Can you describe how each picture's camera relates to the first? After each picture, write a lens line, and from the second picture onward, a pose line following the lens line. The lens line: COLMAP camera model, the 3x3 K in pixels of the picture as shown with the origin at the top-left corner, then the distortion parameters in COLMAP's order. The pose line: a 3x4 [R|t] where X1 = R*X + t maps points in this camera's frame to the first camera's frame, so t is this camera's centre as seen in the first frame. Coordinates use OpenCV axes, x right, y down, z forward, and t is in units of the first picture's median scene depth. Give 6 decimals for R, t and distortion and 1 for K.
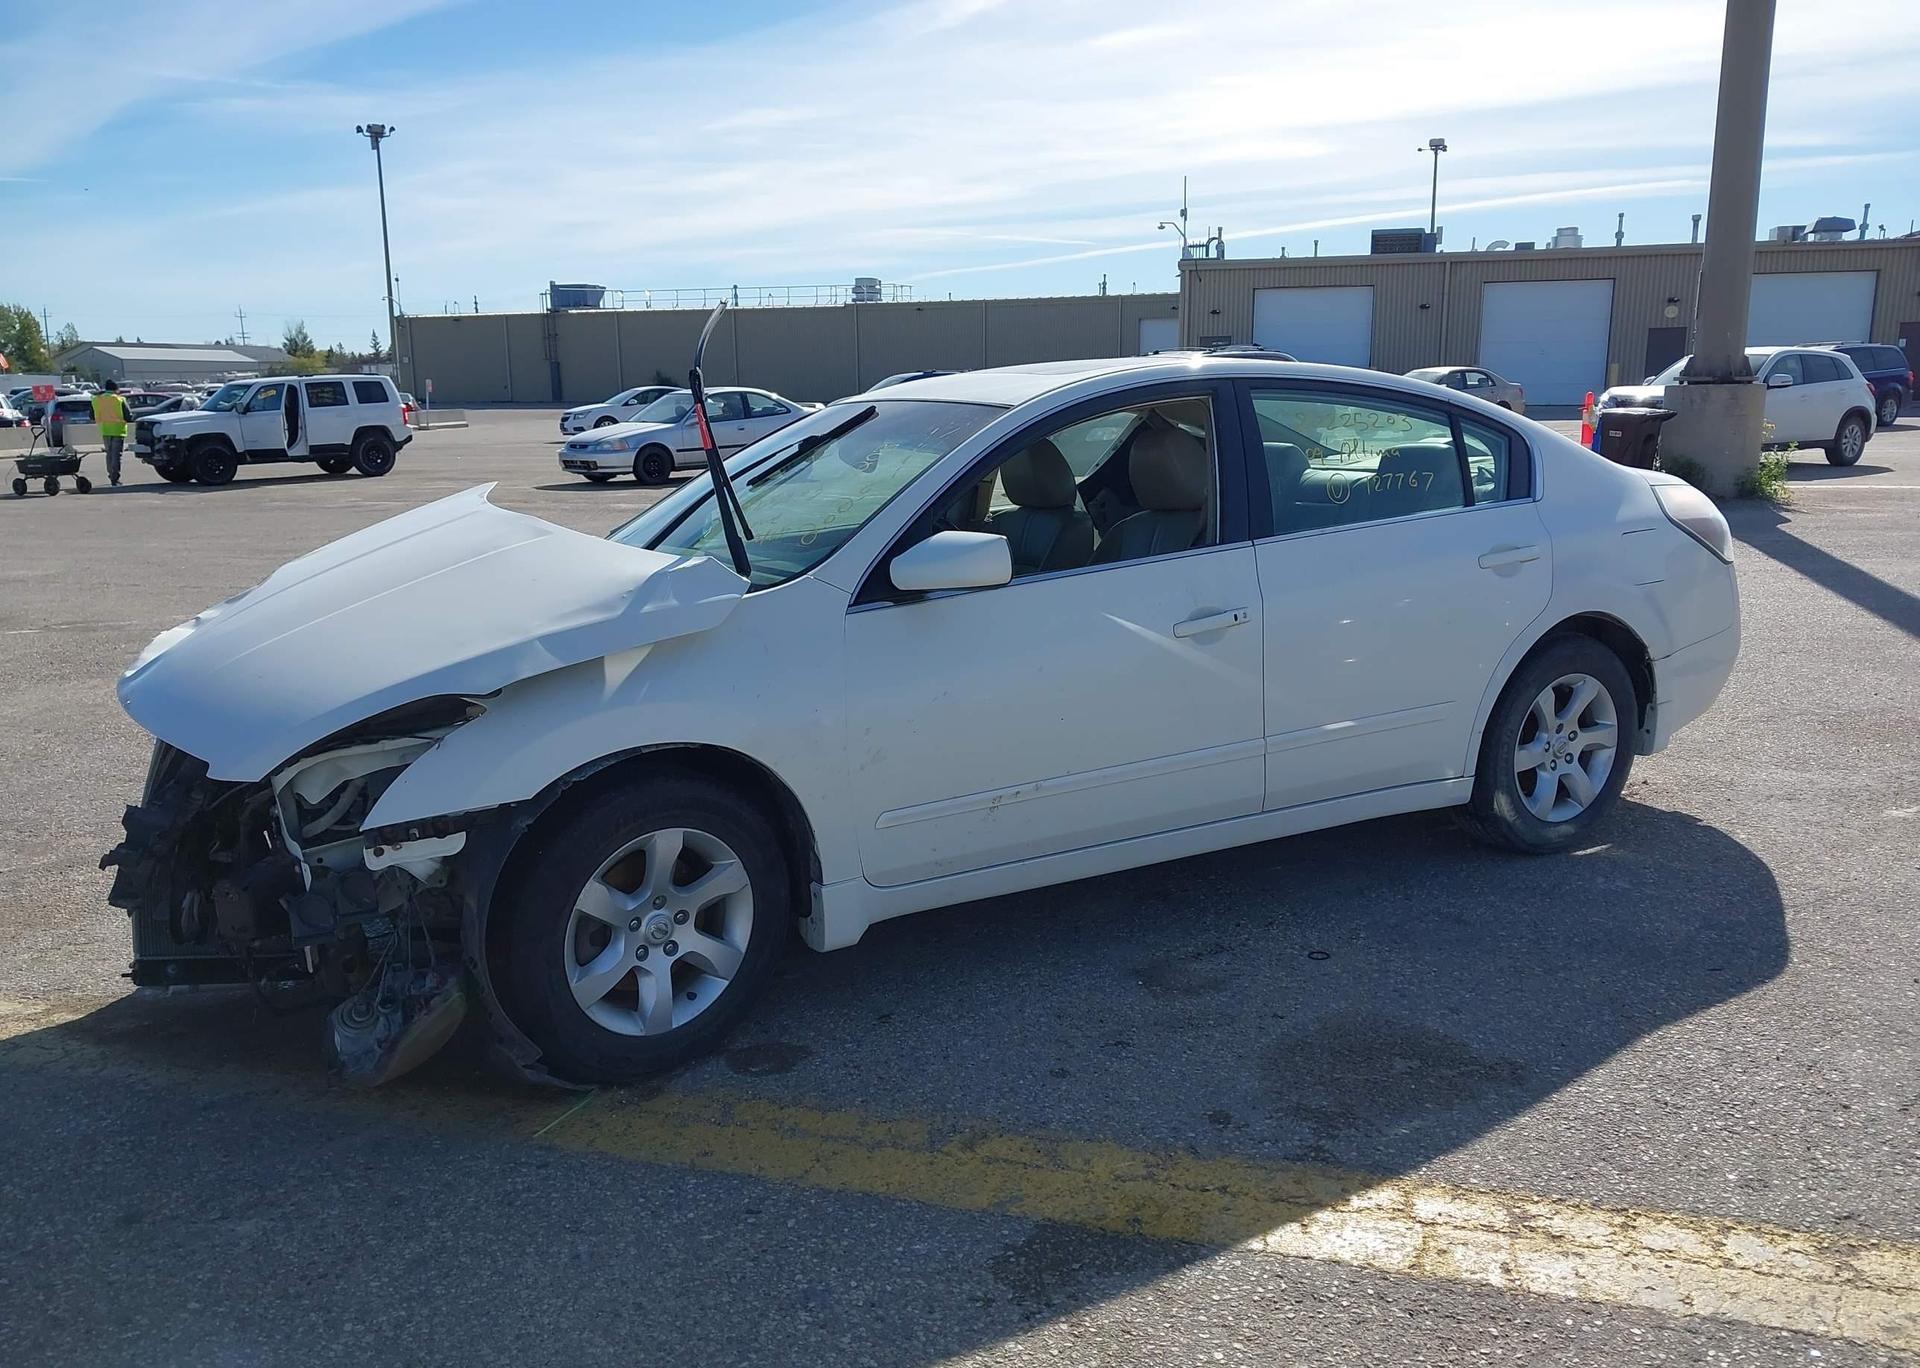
lens RADIAL K [[1493.5, 0, 954.8], [0, 1493.5, 720.5], [0, 0, 1]] dist [0.029570, -0.038220]
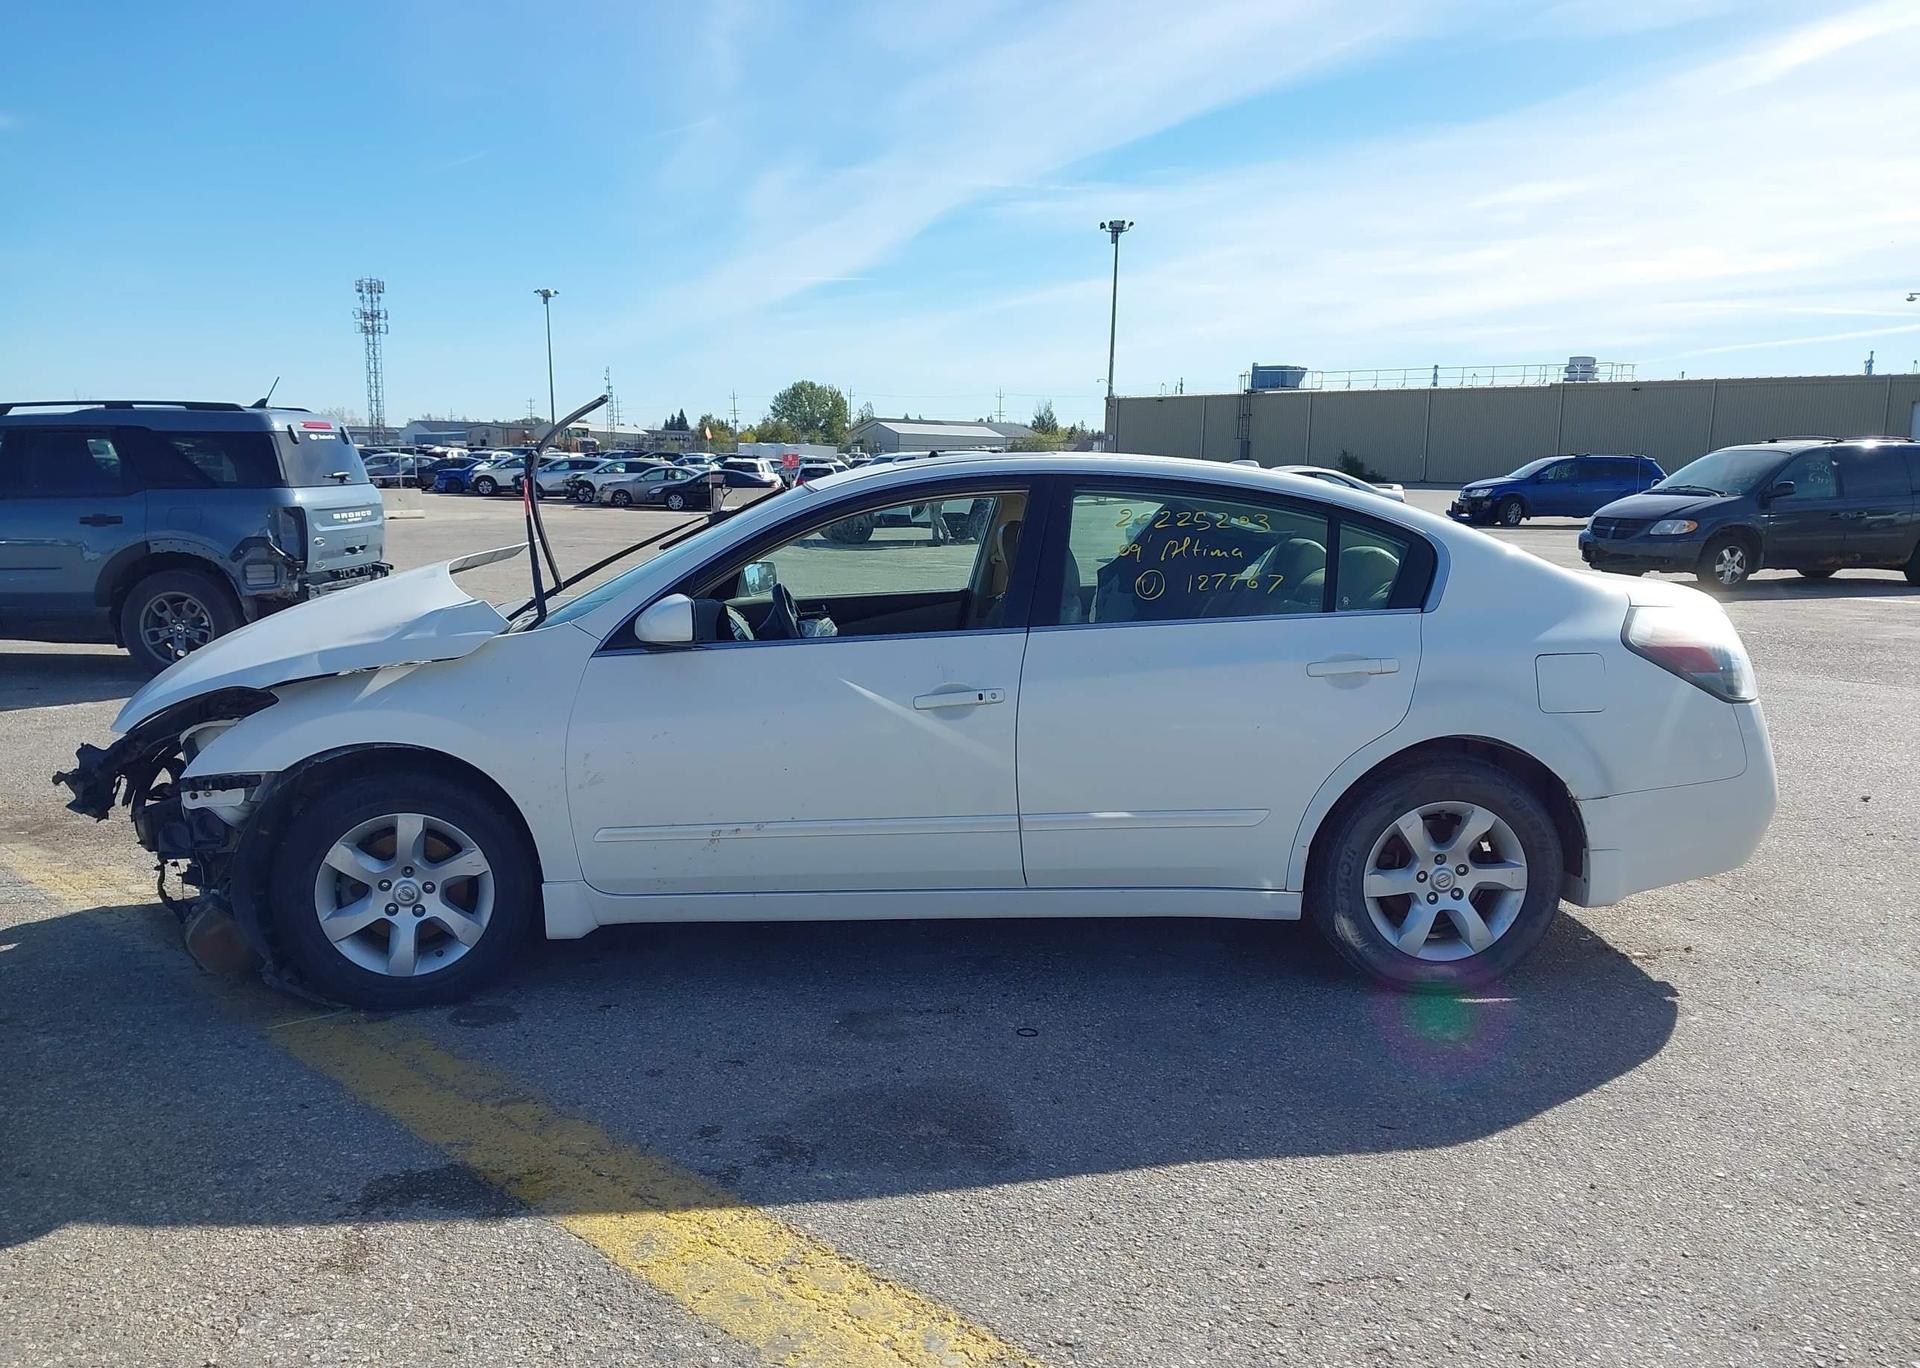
lens RADIAL K [[1483.5, 0, 950.5], [0, 1483.5, 747.9], [0, 0, 1]] dist [0.078869, -0.186844]
pose [[0.892578, 0.107288, -0.437944, 0.525525], [-0.121320, 0.992605, -0.004095, -0.021922], [0.434266, 0.056787, 0.898993, 0.047192]]
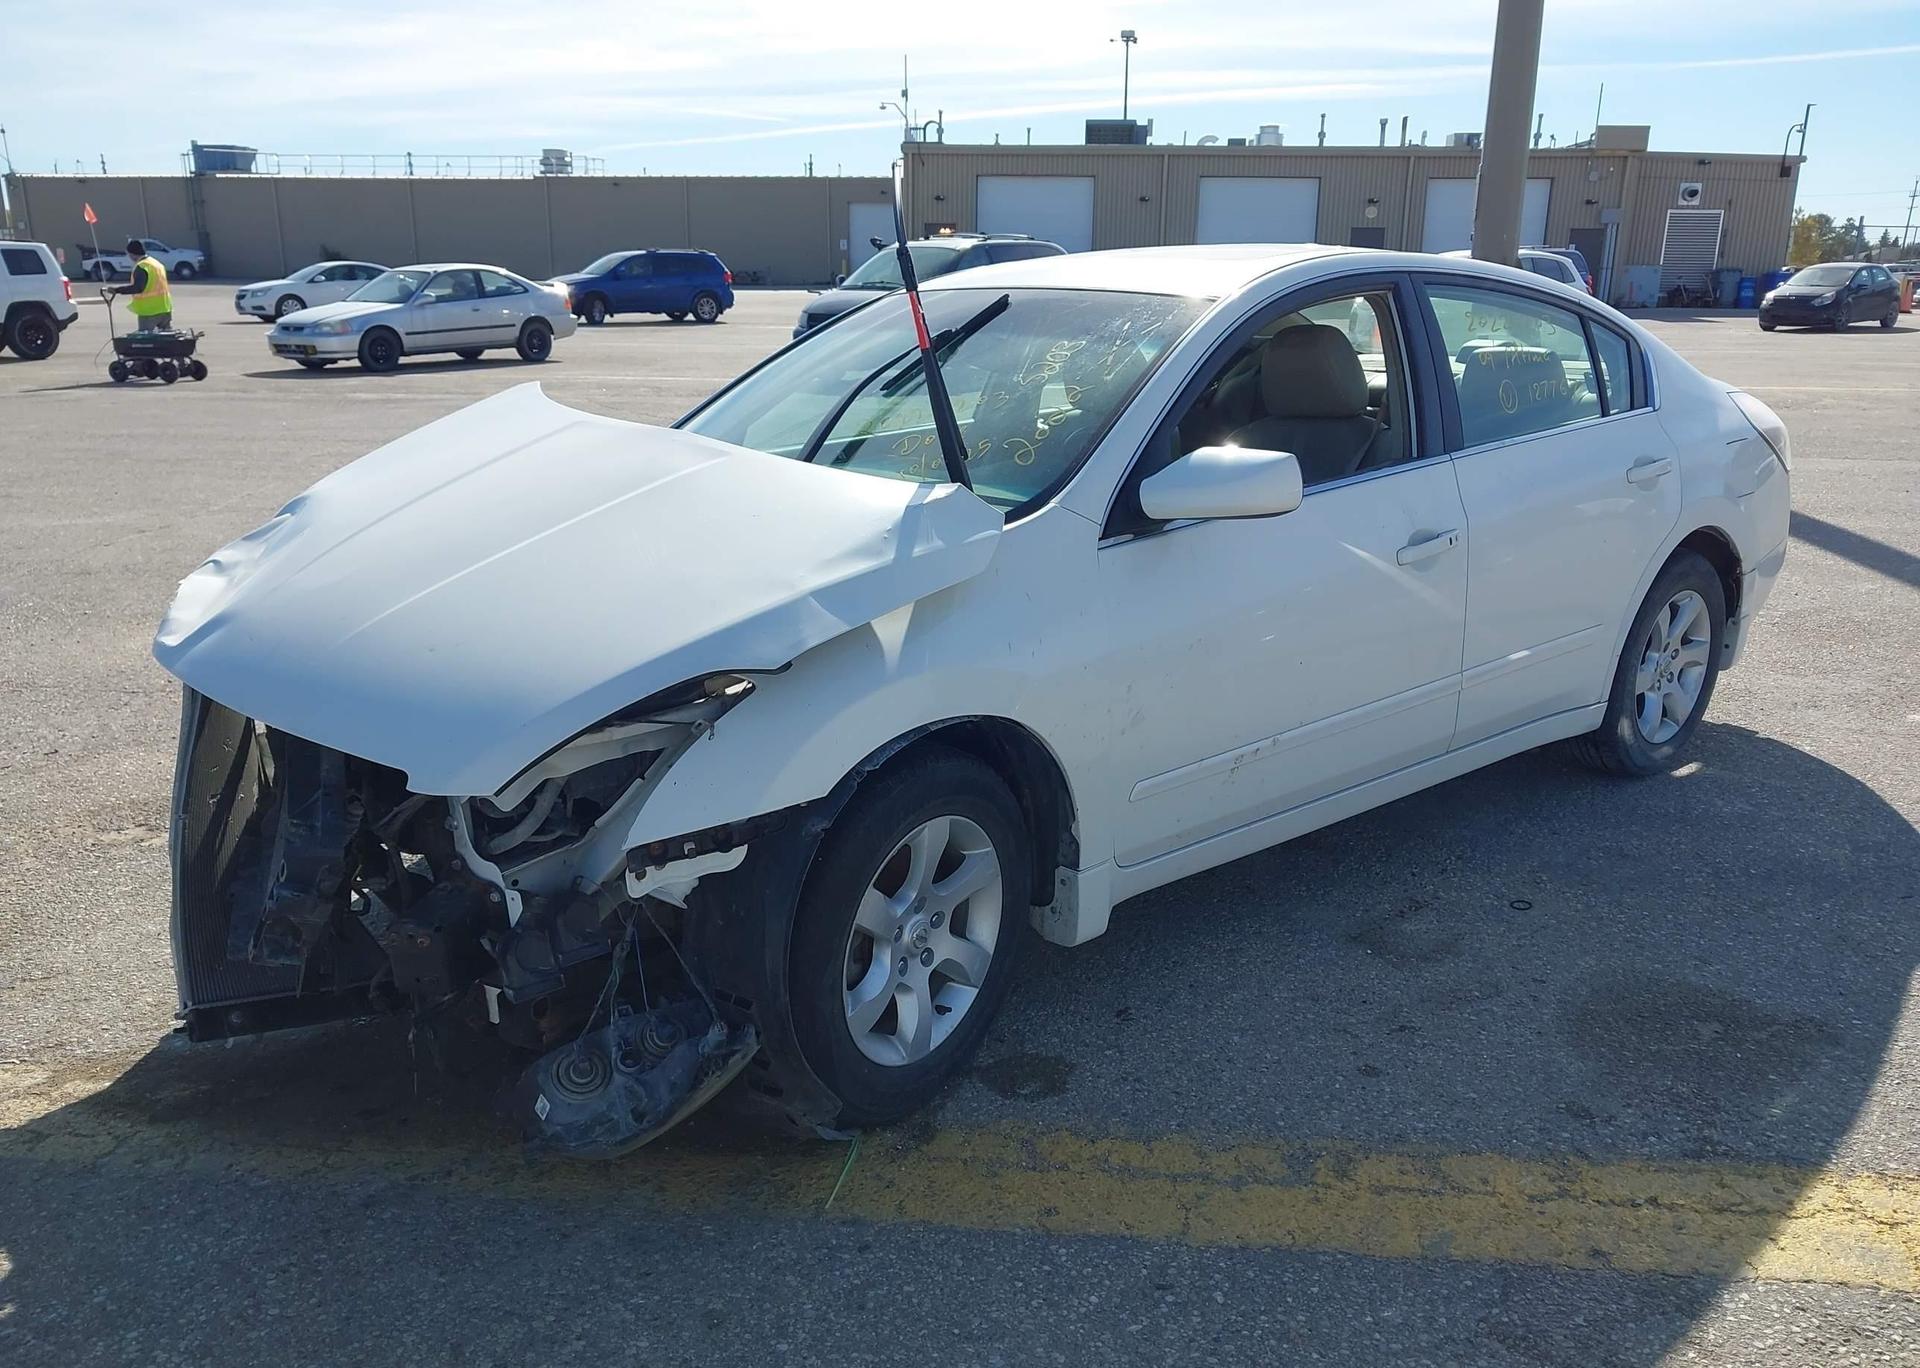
lens RADIAL K [[1499.9, 0, 950.1], [0, 1499.9, 718.5], [0, 0, 1]] dist [0.003837, -0.003459]
pose [[0.980475, -0.036017, 0.193319, -0.238108], [0.022506, 0.997177, 0.071637, -0.028284], [-0.195353, -0.065888, 0.978517, 0.138696]]
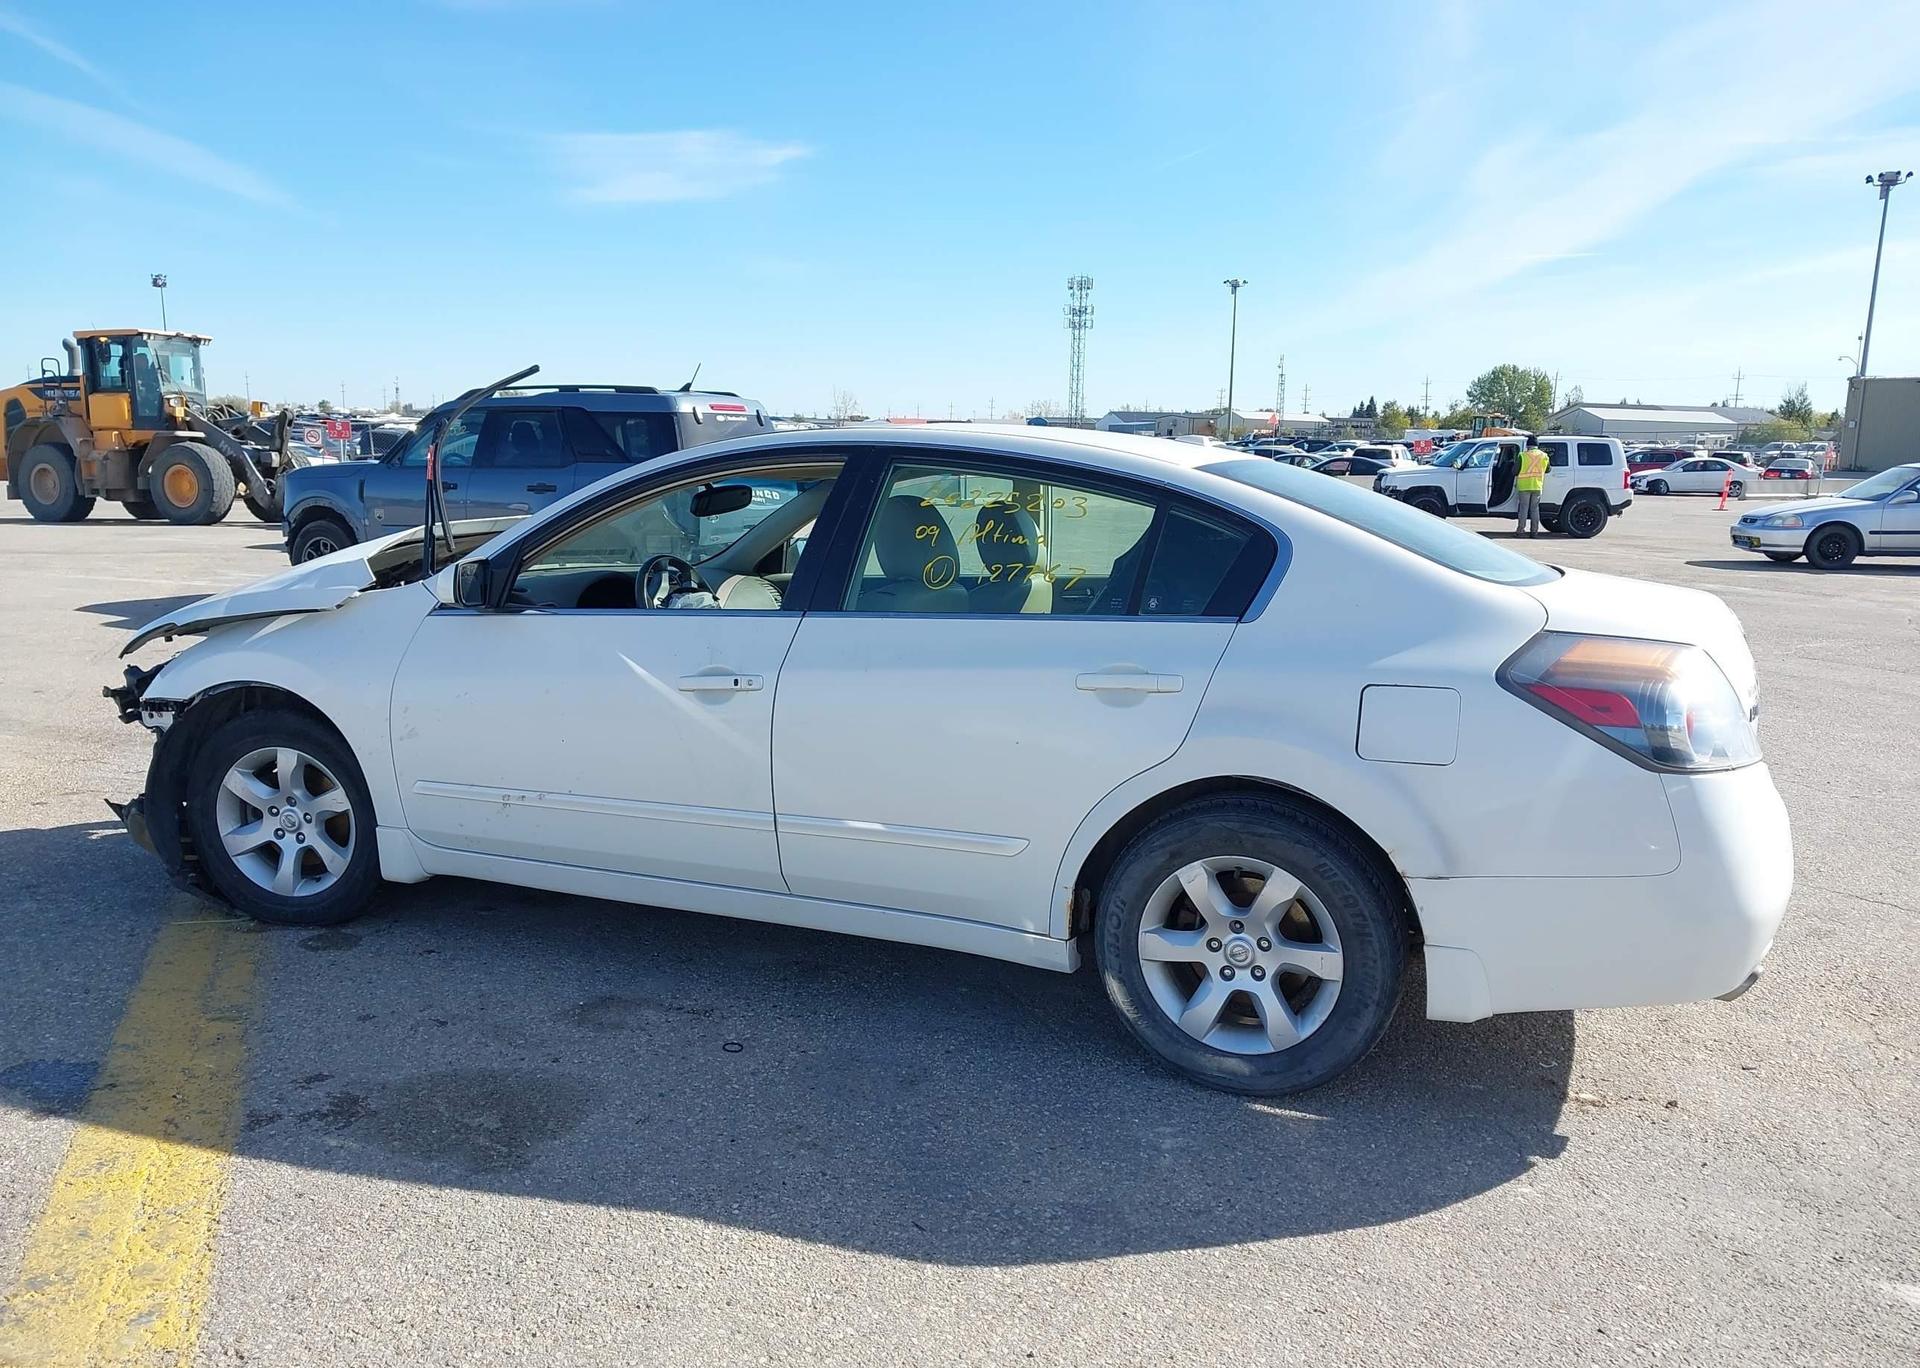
lens RADIAL K [[1488.2, 0, 942.2], [0, 1488.2, 731.7], [0, 0, 1]] dist [0.053132, -0.077510]
pose [[0.608534, 0.176885, -0.773562, 0.863963], [-0.201543, 0.977325, 0.064931, -0.106986], [0.767507, 0.116393, 0.630385, 0.411231]]
